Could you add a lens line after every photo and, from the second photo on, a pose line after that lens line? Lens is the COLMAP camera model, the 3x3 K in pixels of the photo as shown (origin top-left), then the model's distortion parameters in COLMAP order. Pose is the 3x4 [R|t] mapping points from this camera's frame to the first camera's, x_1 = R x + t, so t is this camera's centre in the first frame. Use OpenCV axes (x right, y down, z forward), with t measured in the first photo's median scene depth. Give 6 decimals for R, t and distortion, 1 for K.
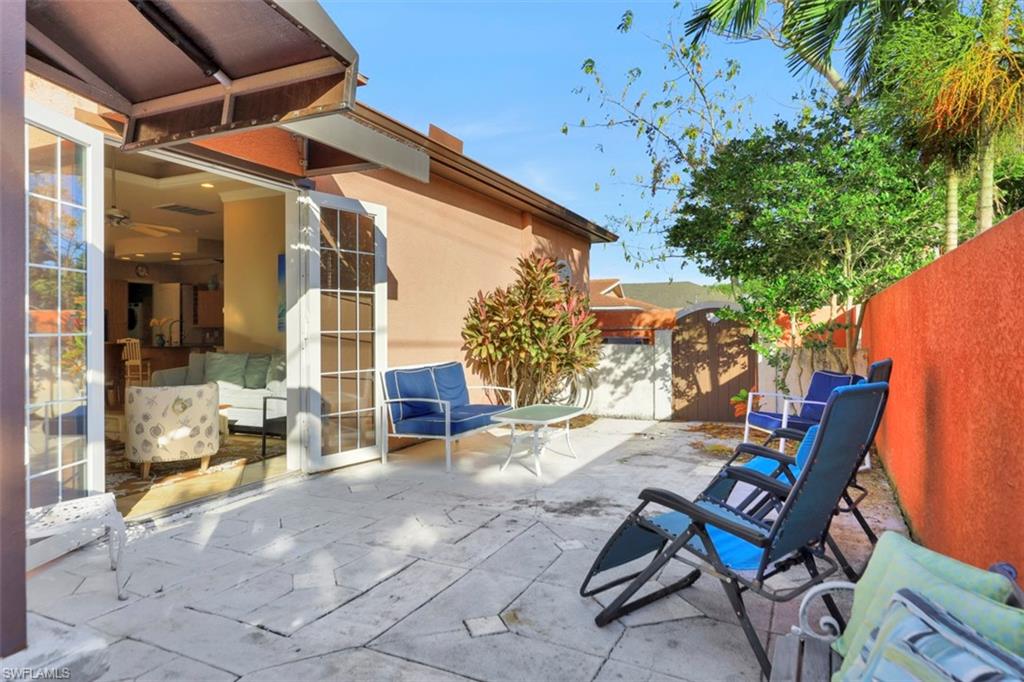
lens RADIAL K [[641.0, 0, 508.3], [0, 641.0, 333.9], [0, 0, 1]] dist [-0.002002, -0.000208]
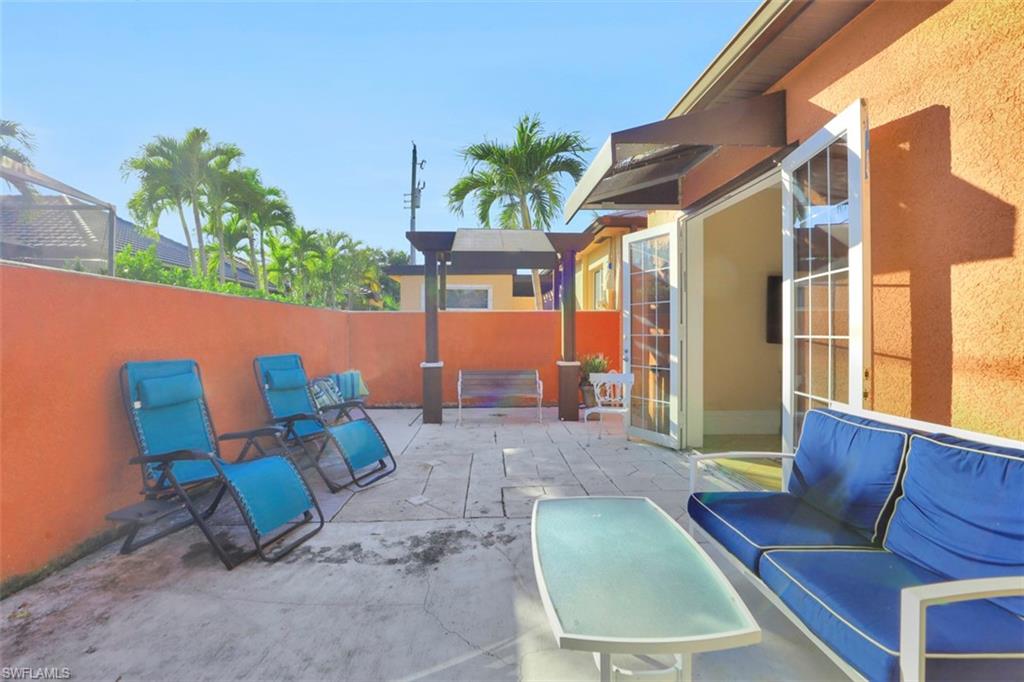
lens RADIAL K [[470.8, 0, 508.9], [0, 470.8, 337.7], [0, 0, 1]] dist [-0.028186, -0.000611]
pose [[-0.883283, 0.006908, -0.468789, 0.317104], [0.000942, 0.999916, 0.012961, -0.011430], [0.468839, 0.011007, -0.883215, 1.601568]]
